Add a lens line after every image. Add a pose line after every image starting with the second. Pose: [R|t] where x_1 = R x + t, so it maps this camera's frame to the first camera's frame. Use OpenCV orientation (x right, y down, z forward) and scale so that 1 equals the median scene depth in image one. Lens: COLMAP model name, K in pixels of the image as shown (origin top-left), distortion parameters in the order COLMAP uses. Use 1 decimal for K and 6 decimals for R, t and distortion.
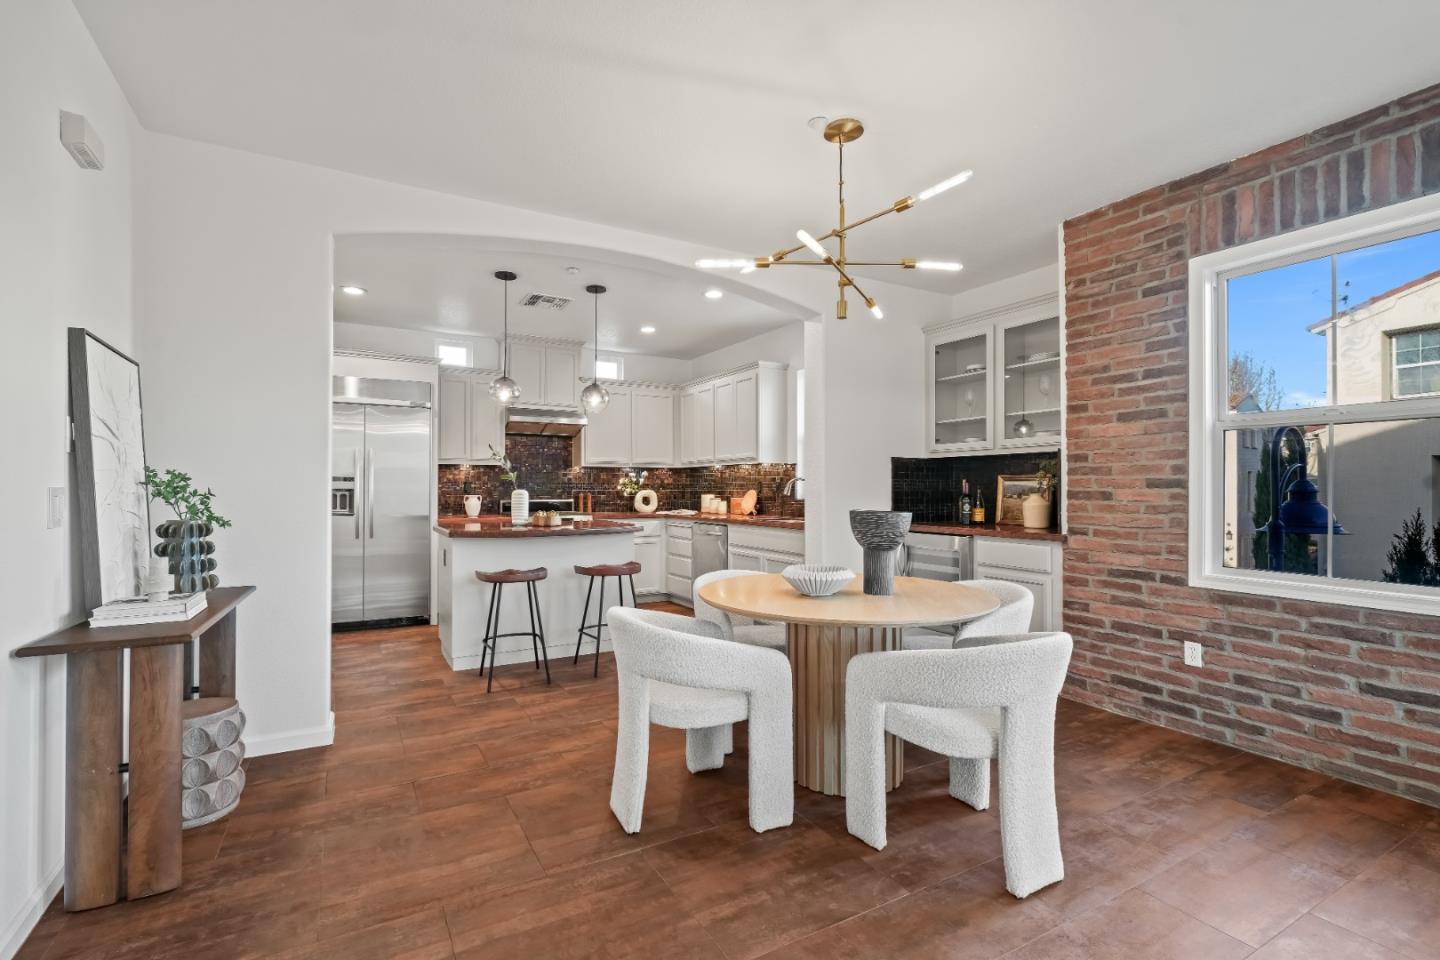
lens RADIAL K [[657.1, 0, 702.2], [0, 657.1, 484.7], [0, 0, 1]] dist [0.000018, 0.000251]
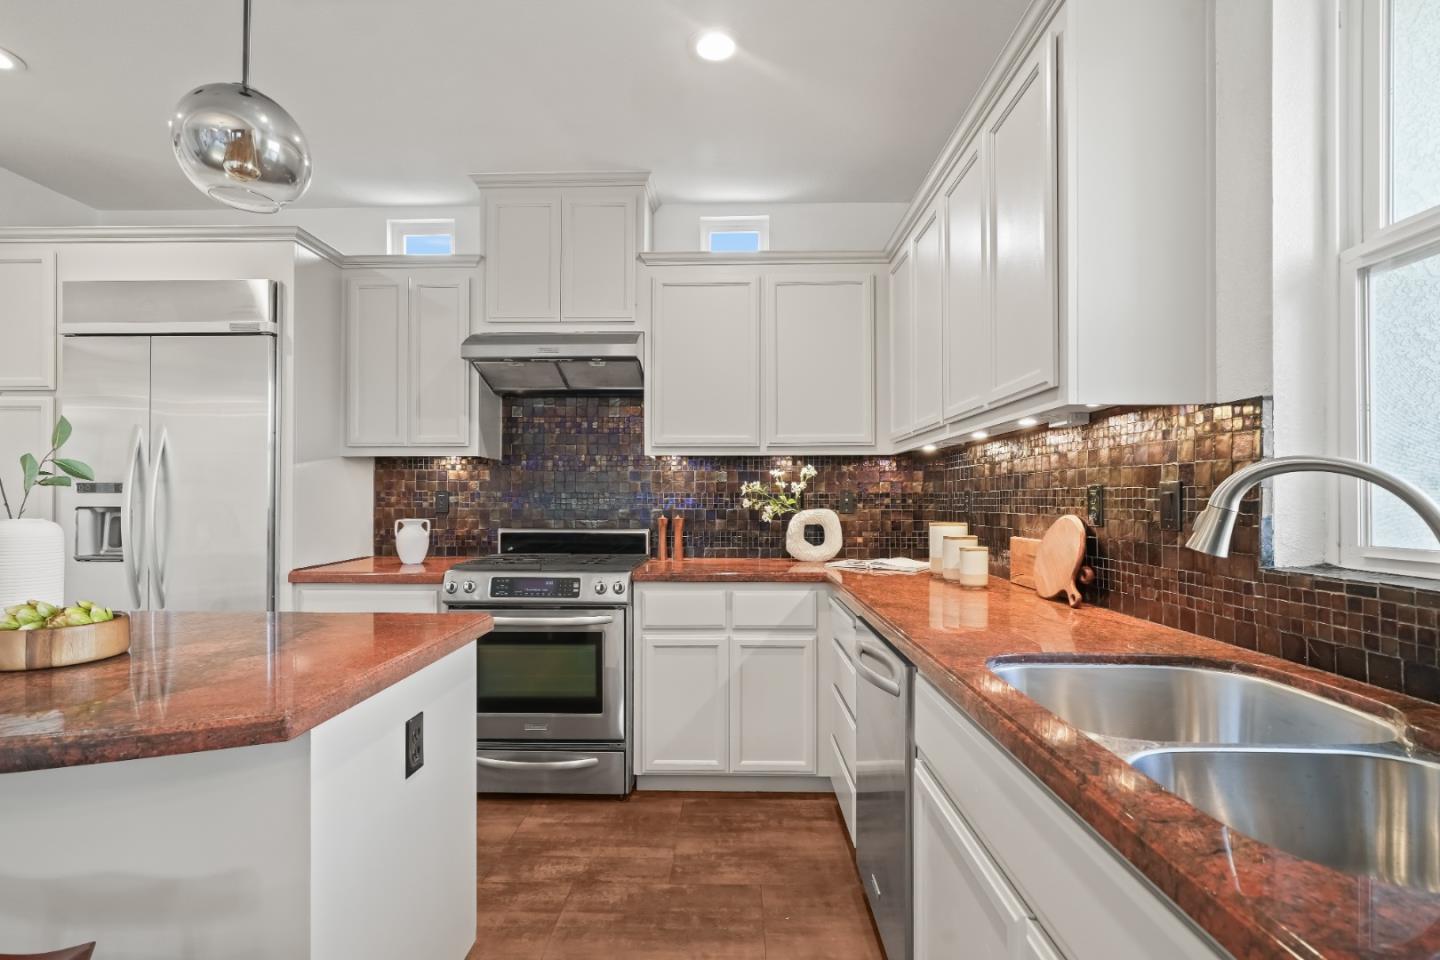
lens RADIAL K [[668.7, 0, 721.5], [0, 668.7, 496.1], [0, 0, 1]] dist [0.002928, 0.000309]
pose [[0.869458, -0.002959, -0.493999, 0.087233], [0.003717, 0.999993, 0.000552, -0.000624], [0.493994, -0.002316, 0.869462, 0.655361]]
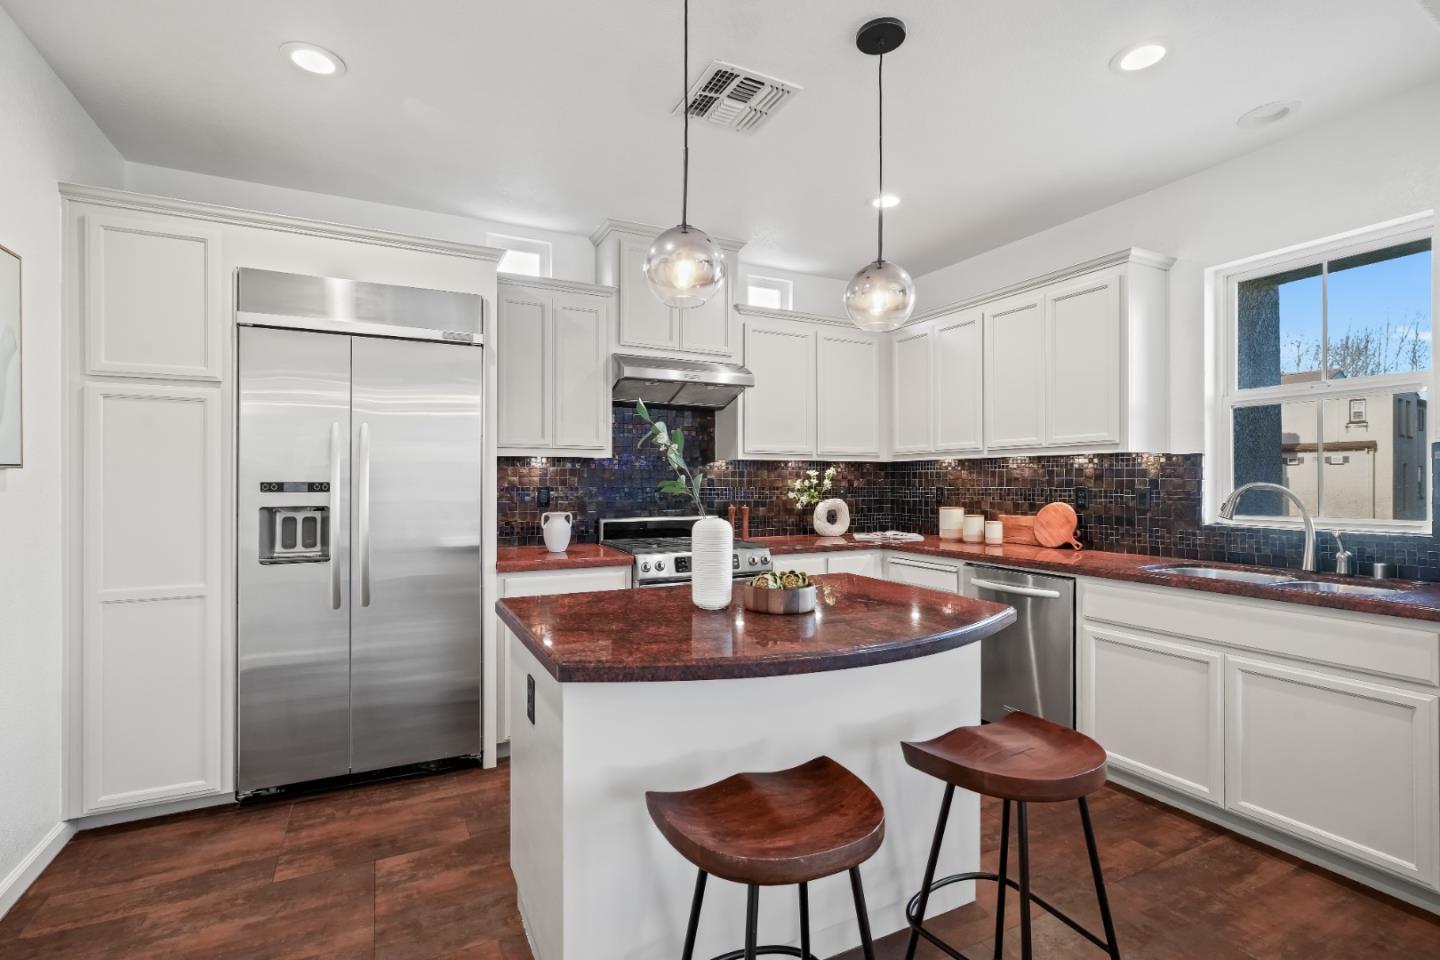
lens RADIAL K [[662.3, 0, 720.0], [0, 662.3, 480.0], [0, 0, 1]] dist [-0.002678, 0.000110]
pose [[0.999564, -0.001203, -0.029506, -0.188913], [0.001323, 0.999991, 0.004039, -0.012771], [0.029501, -0.004076, 0.999556, 0.433530]]
